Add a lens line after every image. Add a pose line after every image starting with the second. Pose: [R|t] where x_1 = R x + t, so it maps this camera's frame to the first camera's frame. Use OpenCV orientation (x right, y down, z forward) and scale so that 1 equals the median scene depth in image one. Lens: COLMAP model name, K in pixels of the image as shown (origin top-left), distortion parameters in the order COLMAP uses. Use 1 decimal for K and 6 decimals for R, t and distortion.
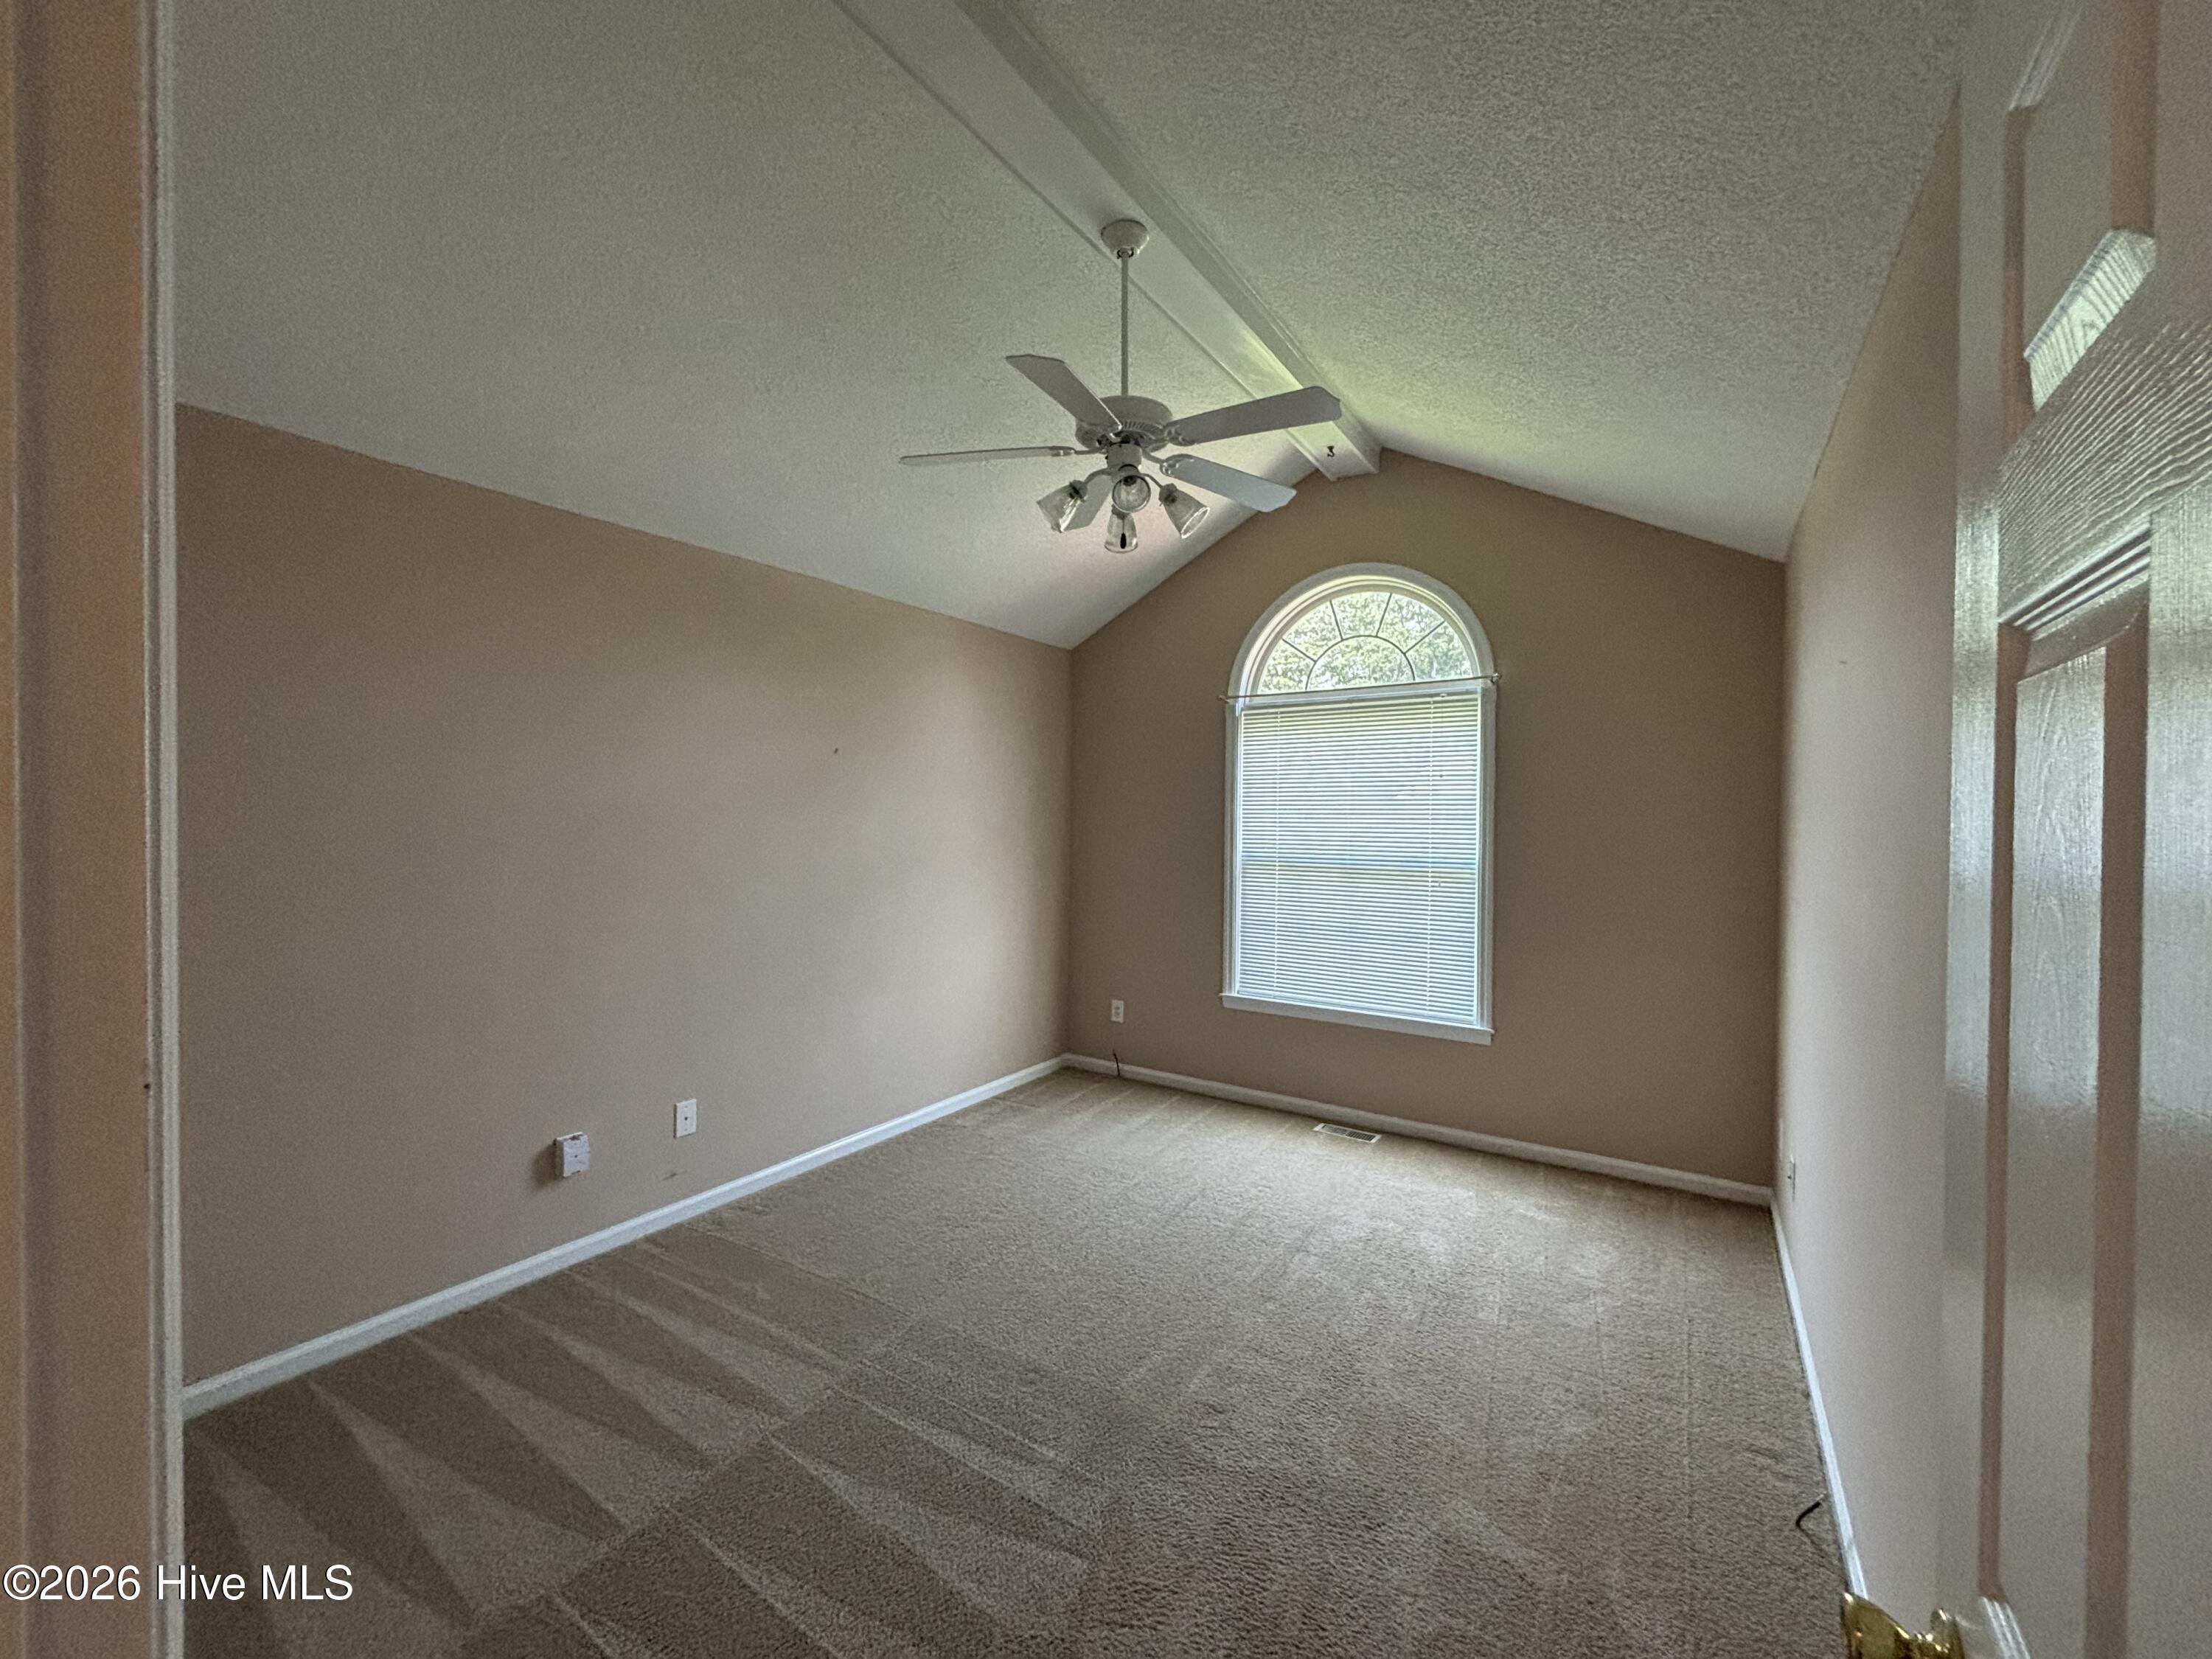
lens RADIAL K [[883.5, 0, 1103.8], [0, 883.5, 829.8], [0, 0, 1]] dist [-0.000819, -0.000361]
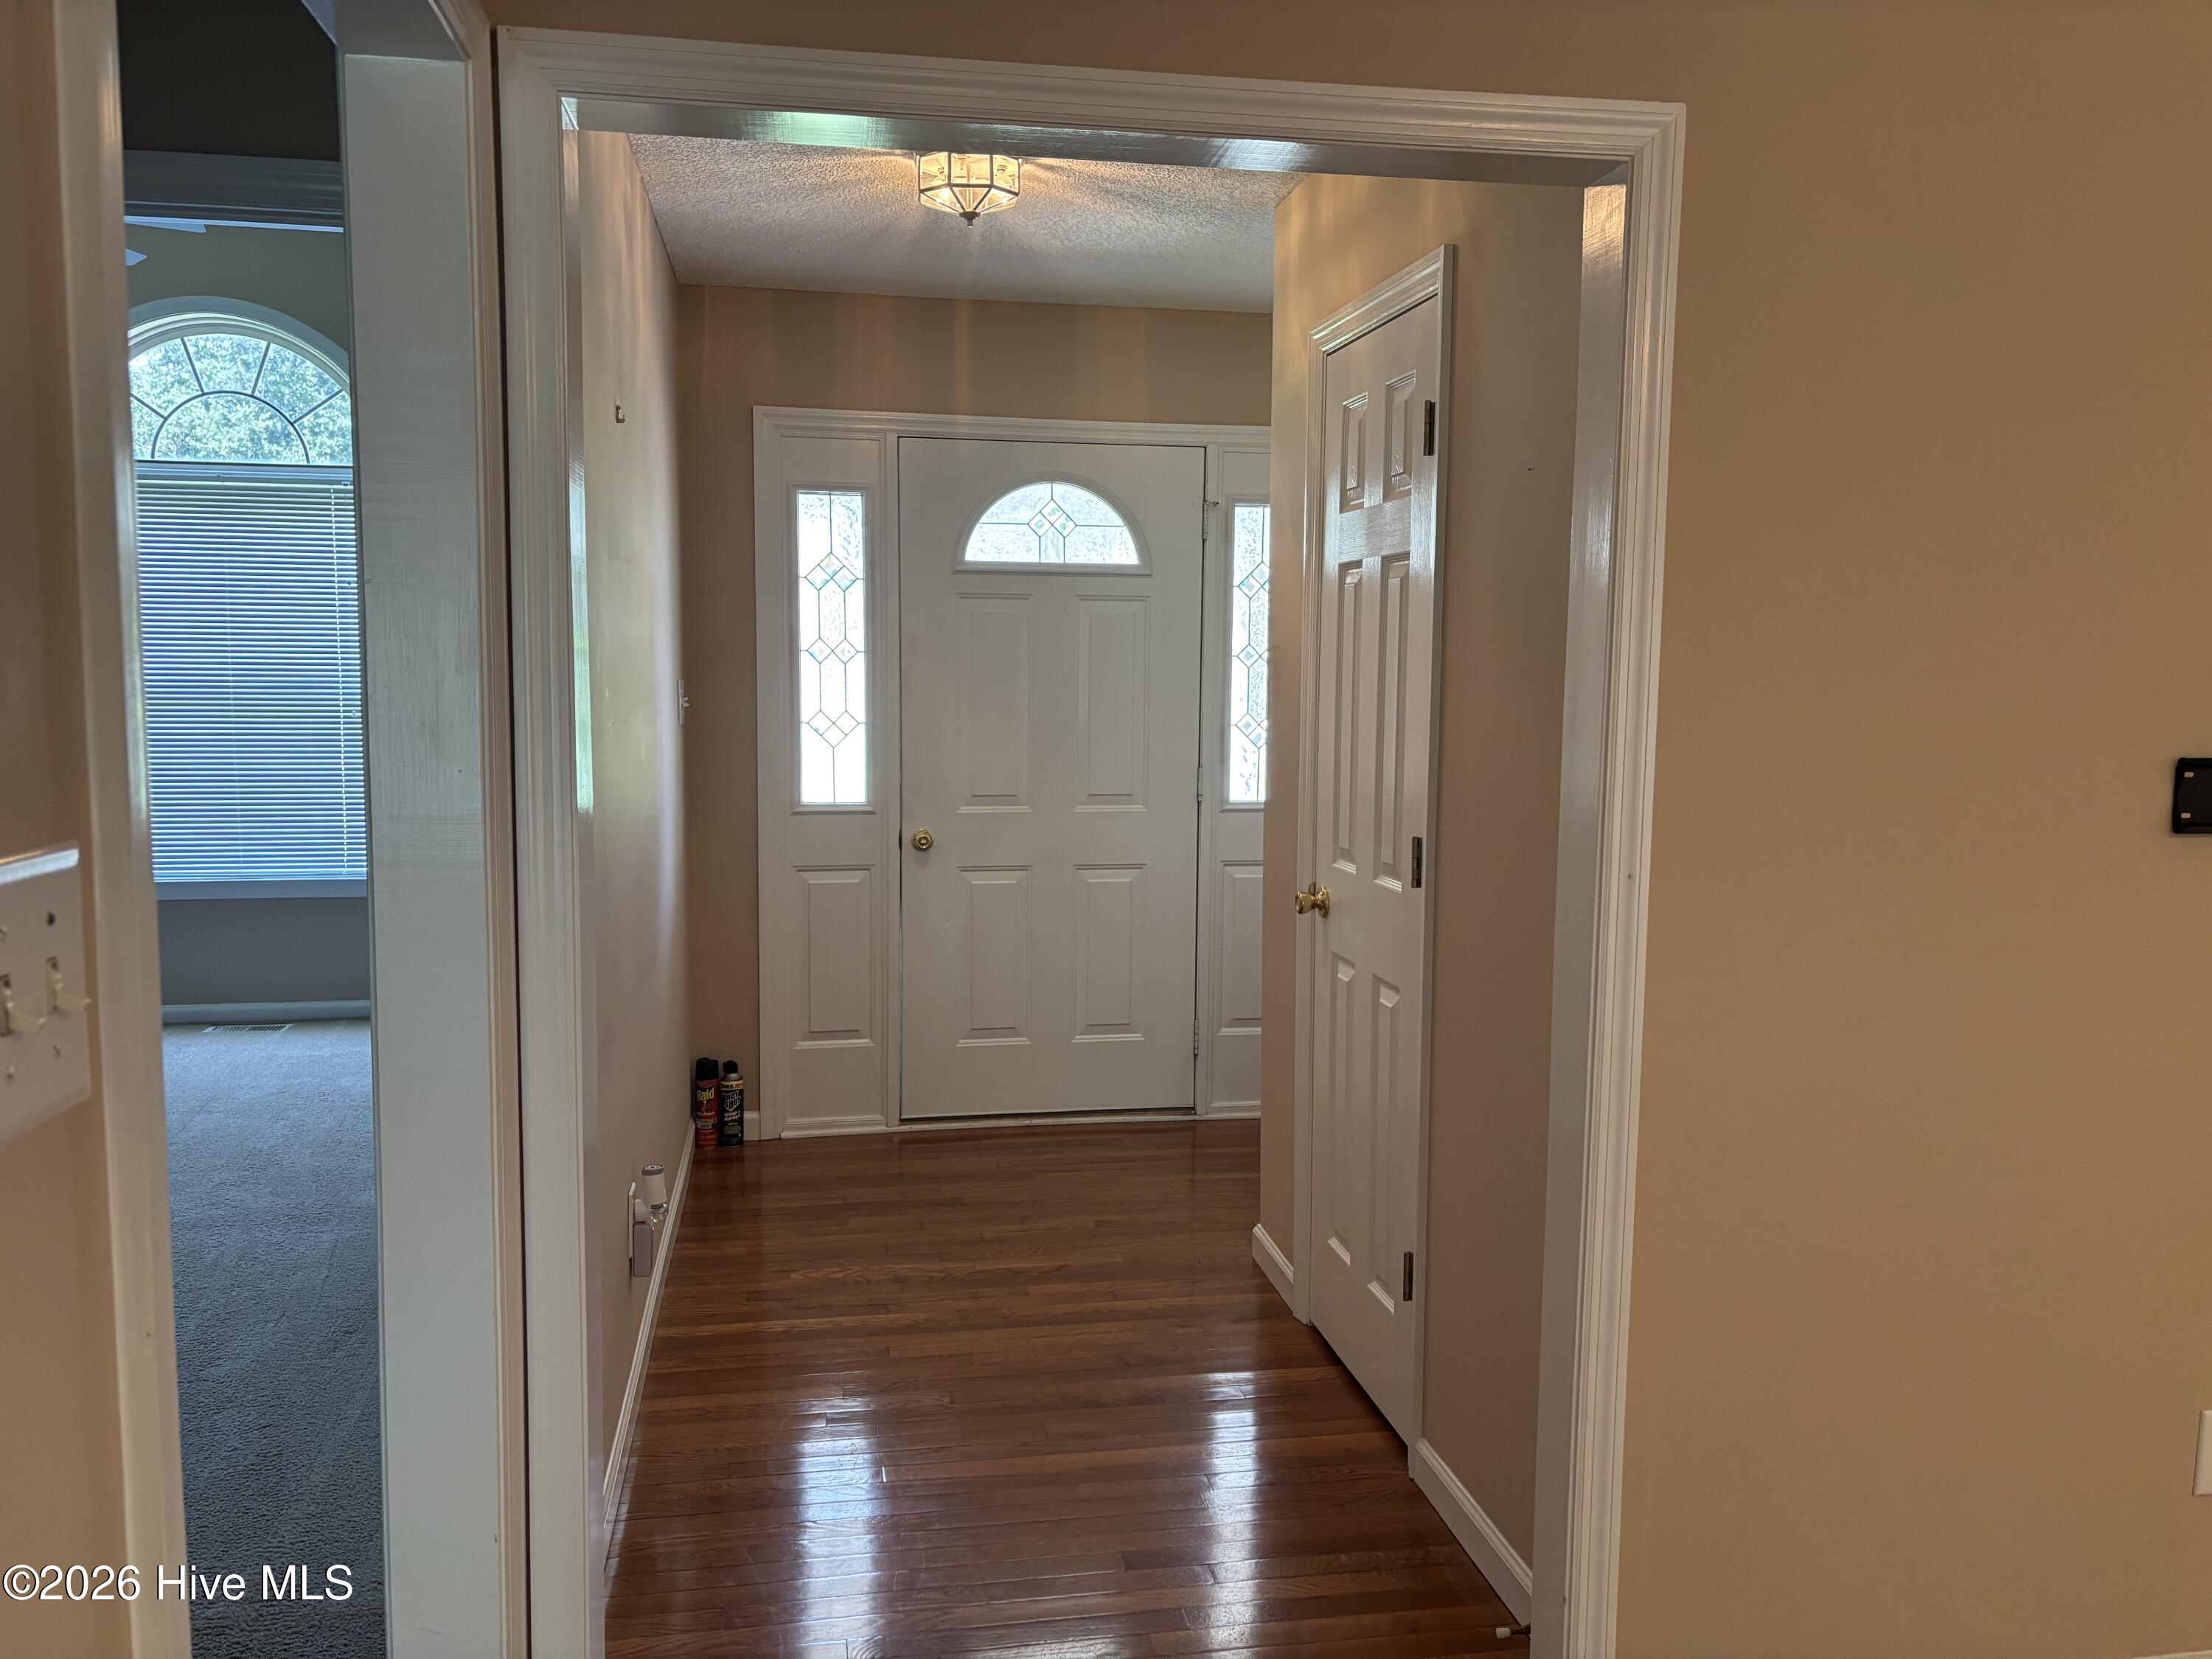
lens RADIAL K [[1669.0, 0, 1105.3], [0, 1669.0, 824.4], [0, 0, 1]] dist [0.064939, -0.082504]
pose [[0.724921, -0.064709, 0.685786, -0.194267], [0.016674, 0.996935, 0.076443, 0.051127], [-0.688631, -0.043980, 0.723777, -0.620476]]
